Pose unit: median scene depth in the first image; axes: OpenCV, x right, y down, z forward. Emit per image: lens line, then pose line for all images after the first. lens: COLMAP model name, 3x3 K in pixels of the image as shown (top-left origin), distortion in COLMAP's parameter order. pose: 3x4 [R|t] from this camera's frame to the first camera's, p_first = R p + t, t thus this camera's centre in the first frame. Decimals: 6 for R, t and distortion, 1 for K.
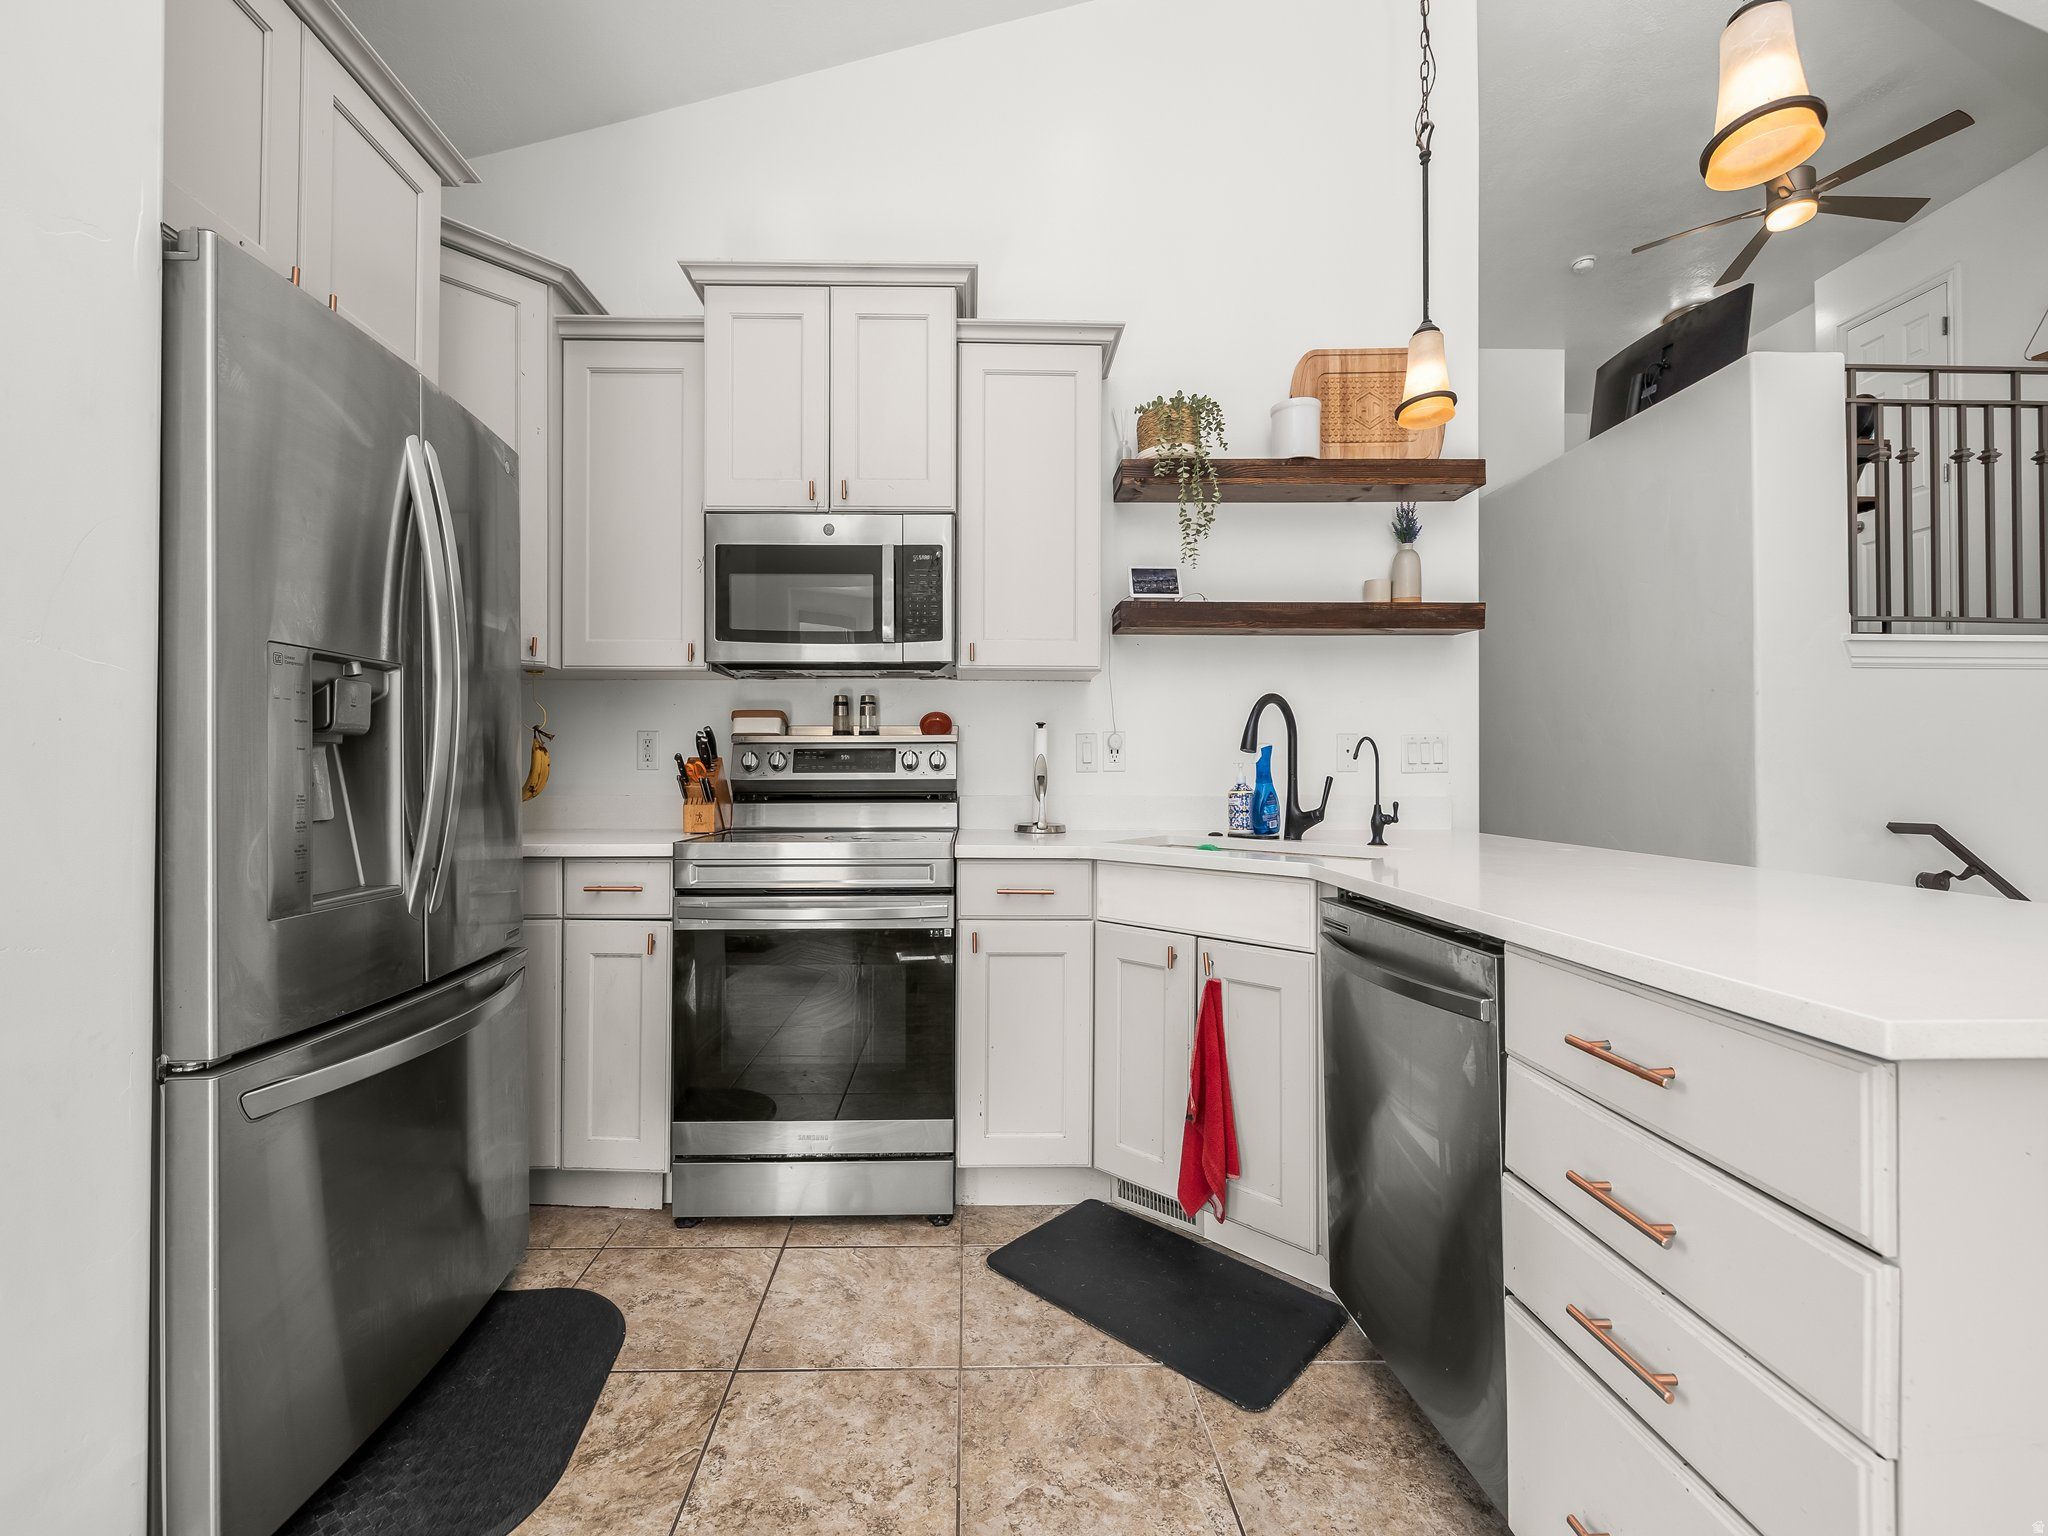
lens RADIAL K [[863.5, 0, 978.0], [0, 863.5, 757.5], [0, 0, 1]] dist [-0.000577, -0.000683]
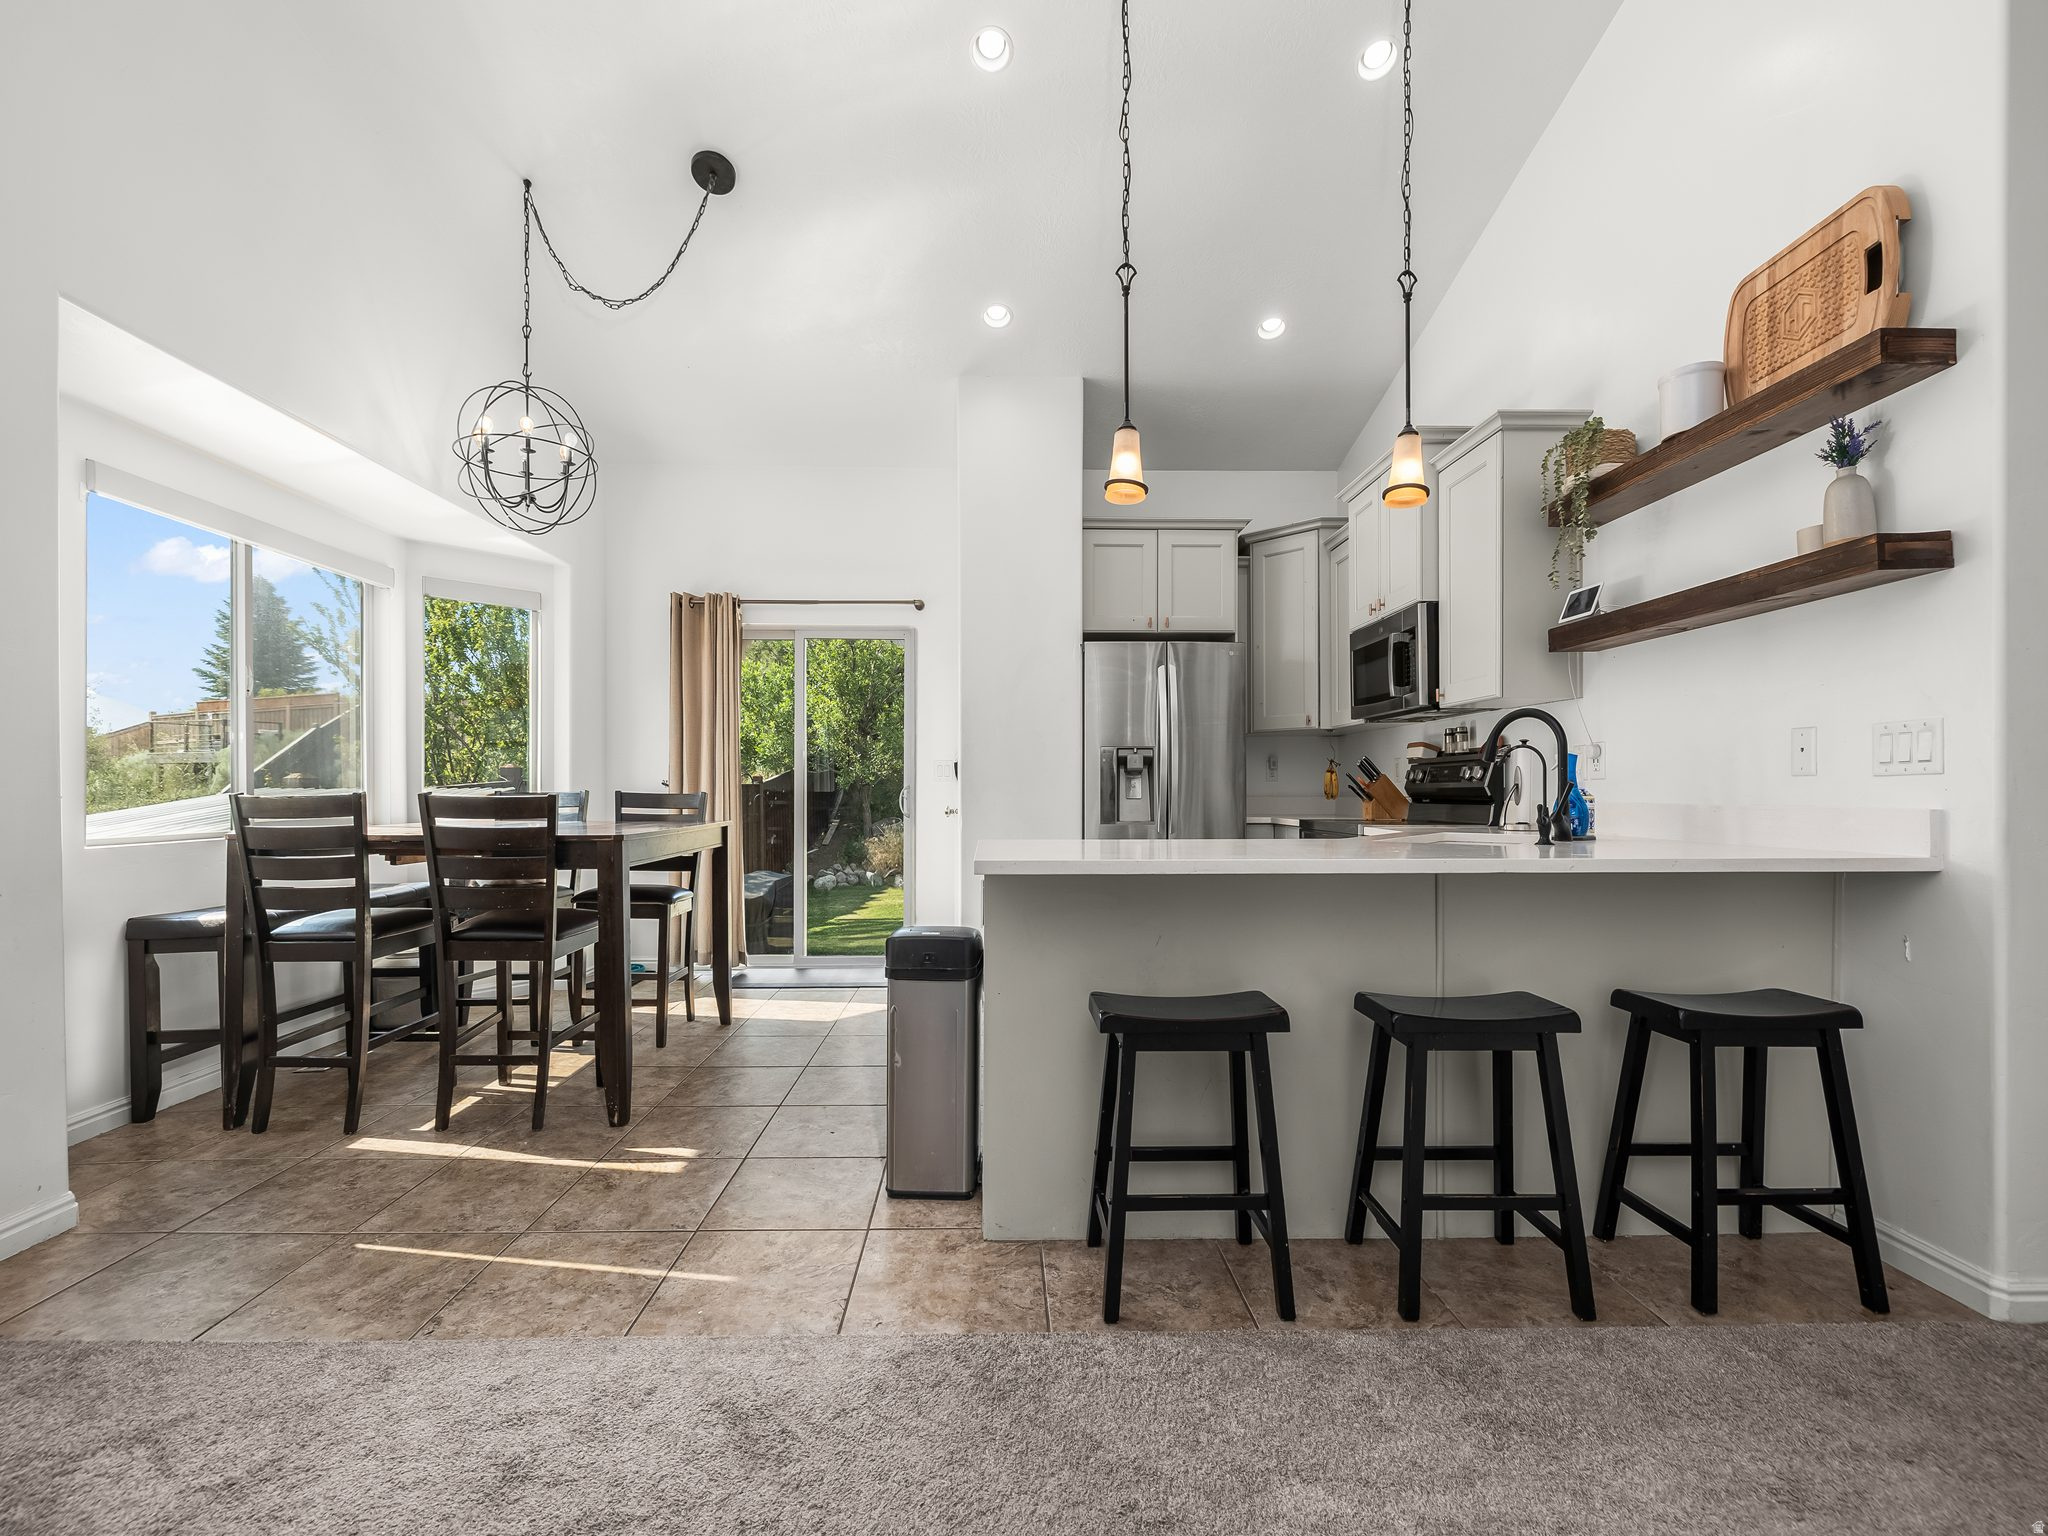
lens RADIAL K [[863.5, 0, 1003.5], [0, 863.5, 787.3], [0, 0, 1]] dist [-0.000577, -0.000683]
pose [[-0.010680, -0.005063, -0.999930, 1.285848], [0.010698, 0.999929, -0.005178, 0.024148], [0.999886, -0.010752, -0.010625, 0.287457]]
